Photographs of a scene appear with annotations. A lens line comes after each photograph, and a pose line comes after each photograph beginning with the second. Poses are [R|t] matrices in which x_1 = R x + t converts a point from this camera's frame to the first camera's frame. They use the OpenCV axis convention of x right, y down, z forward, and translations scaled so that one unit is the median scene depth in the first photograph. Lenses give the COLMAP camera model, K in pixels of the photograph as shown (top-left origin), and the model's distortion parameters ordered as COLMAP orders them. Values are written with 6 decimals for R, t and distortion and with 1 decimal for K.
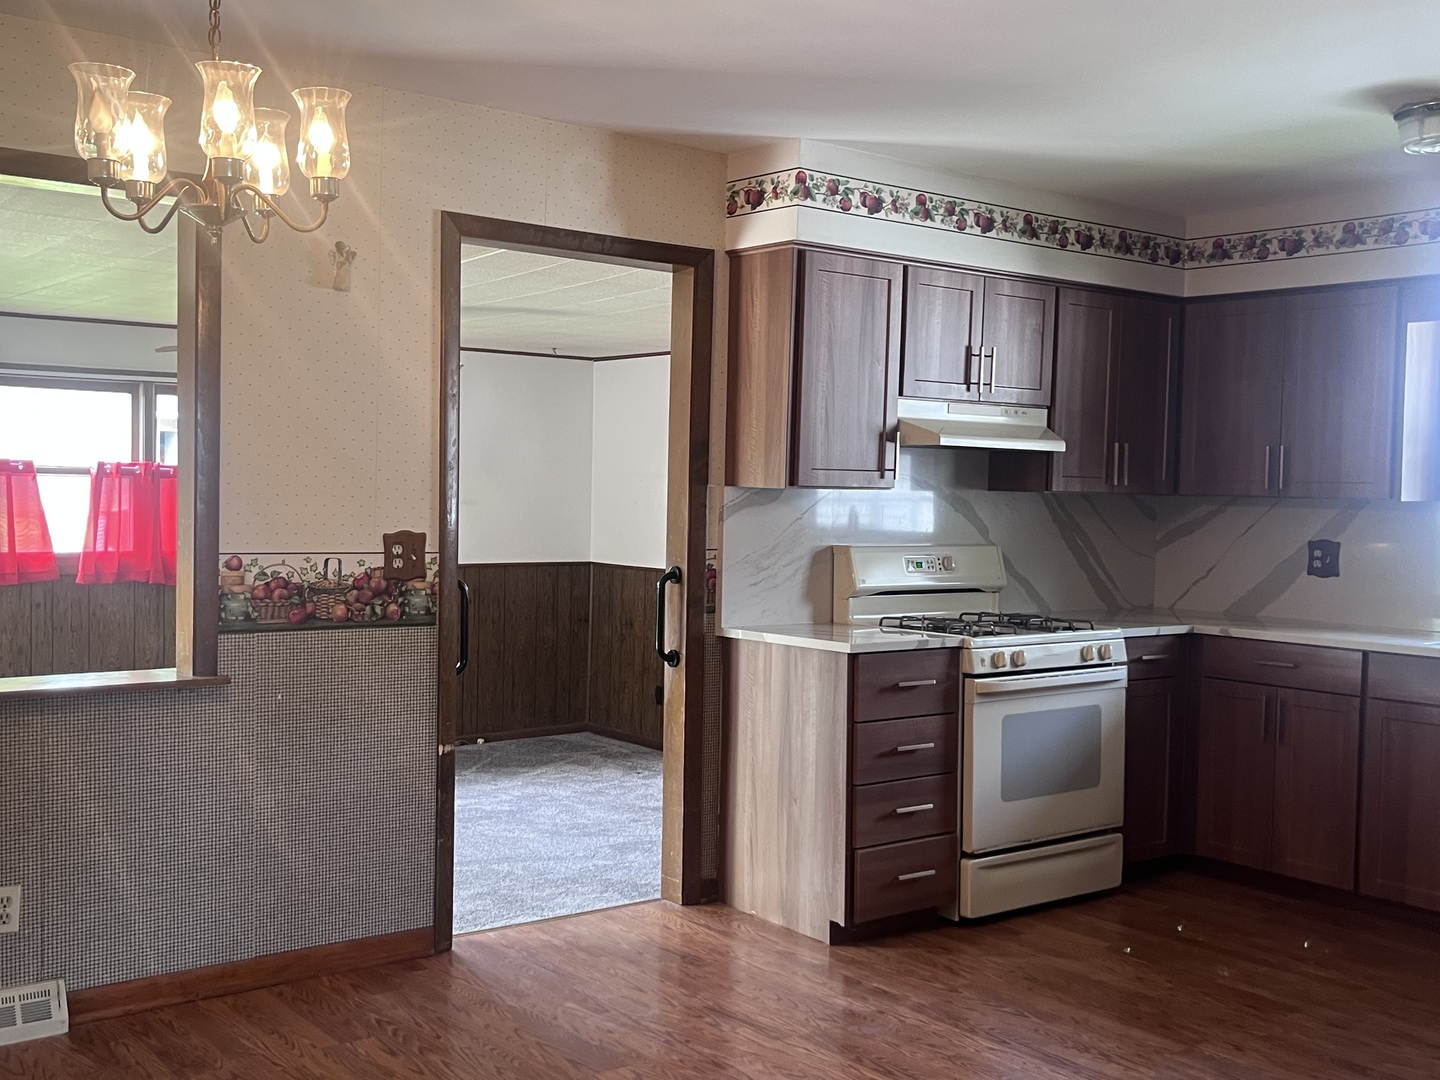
lens RADIAL K [[1520.9, 0, 720.0], [0, 1520.9, 540.0], [0, 0, 1]] dist [0.127210, -0.537342]
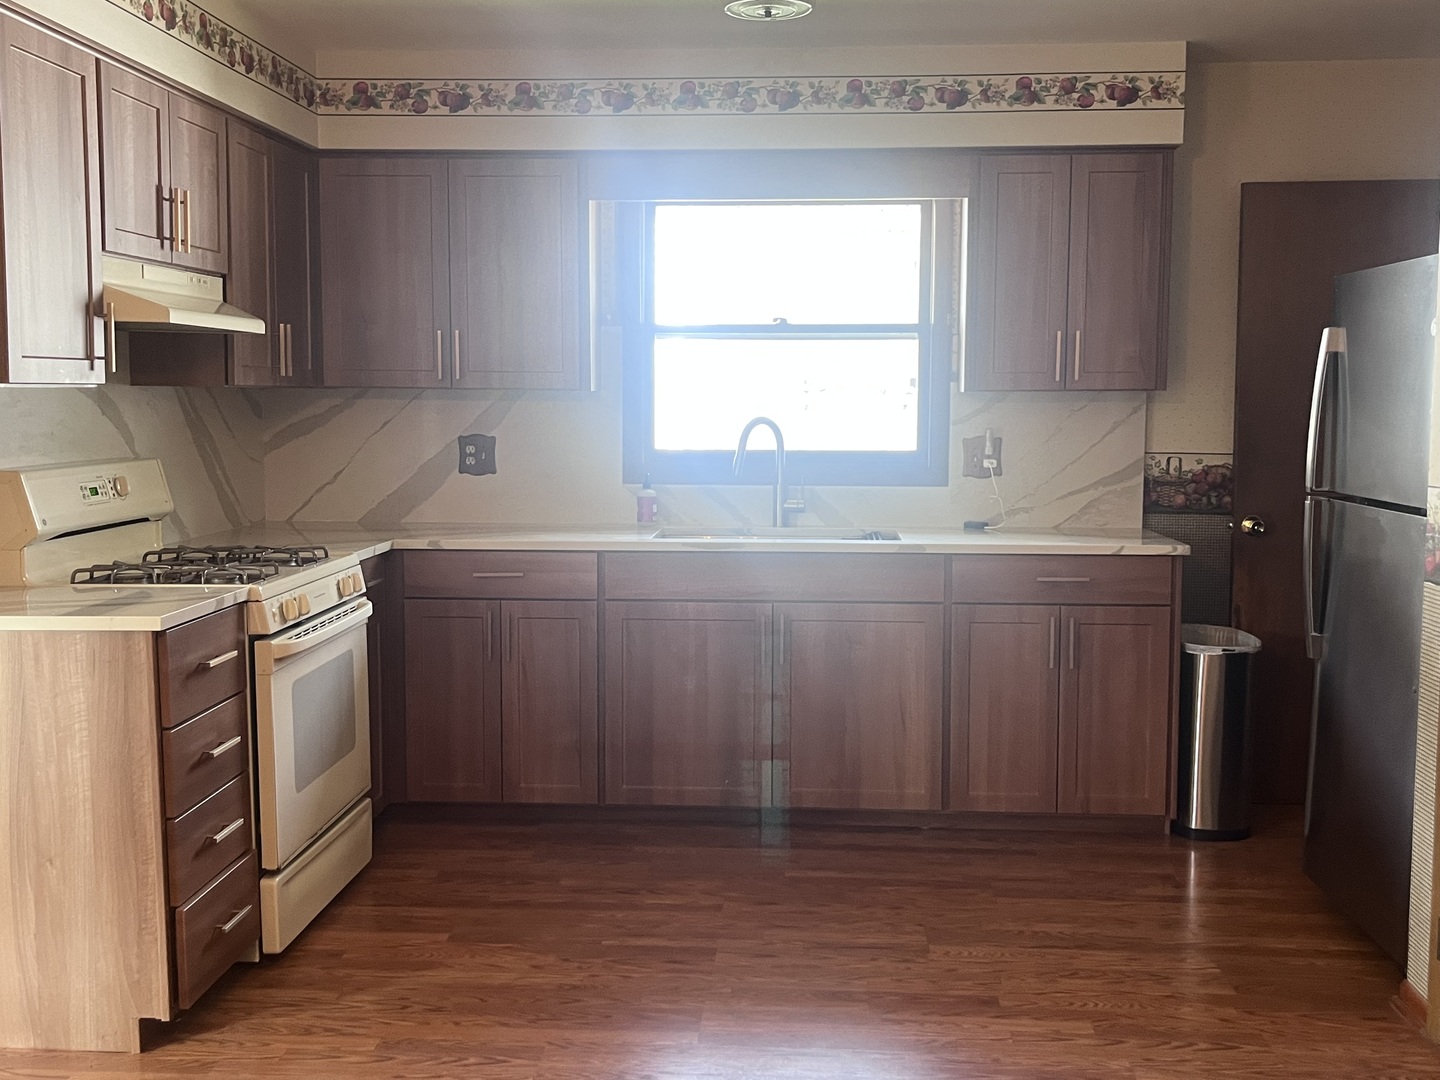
lens RADIAL K [[1521.8, 0, 720.0], [0, 1521.8, 540.0], [0, 0, 1]] dist [0.127487, -0.290670]
pose [[0.656520, -0.091574, 0.748729, -0.236402], [0.034969, 0.995231, 0.091060, -0.017875], [-0.753498, -0.033600, 0.656592, 0.328119]]
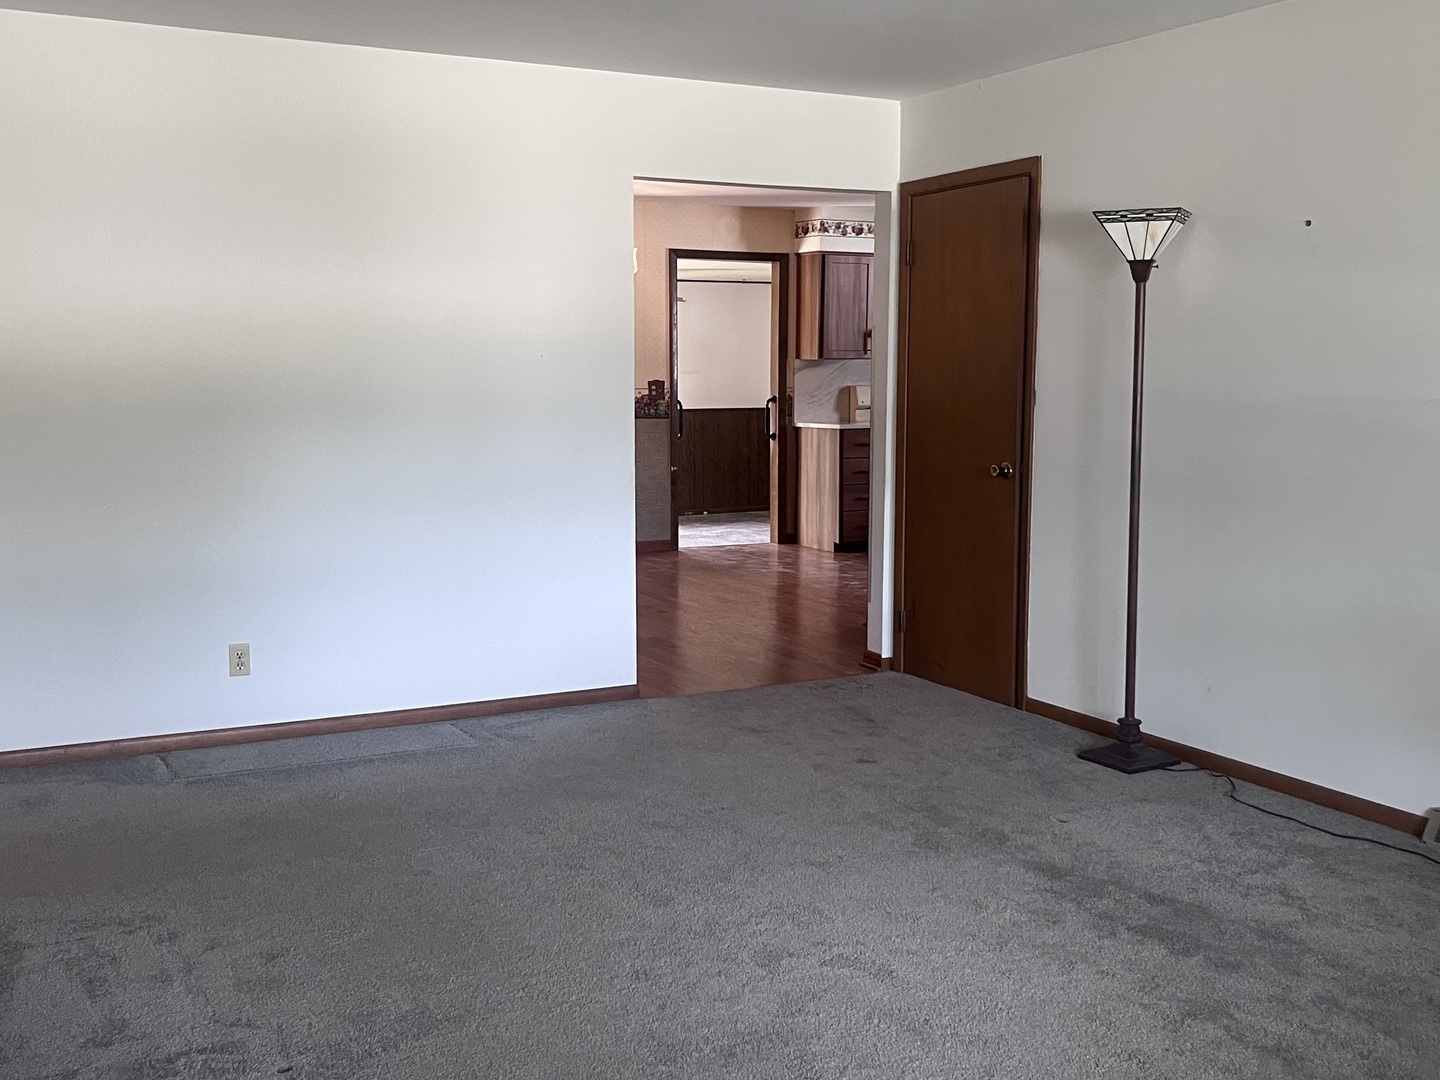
lens RADIAL K [[1521.8, 0, 720.0], [0, 1521.8, 540.0], [0, 0, 1]] dist [0.127487, -0.290670]
pose [[0.985946, 0.001021, -0.167062, 0.271107], [0.012575, 0.996691, 0.080305, 0.048871], [0.166591, -0.081277, 0.982671, -1.258582]]
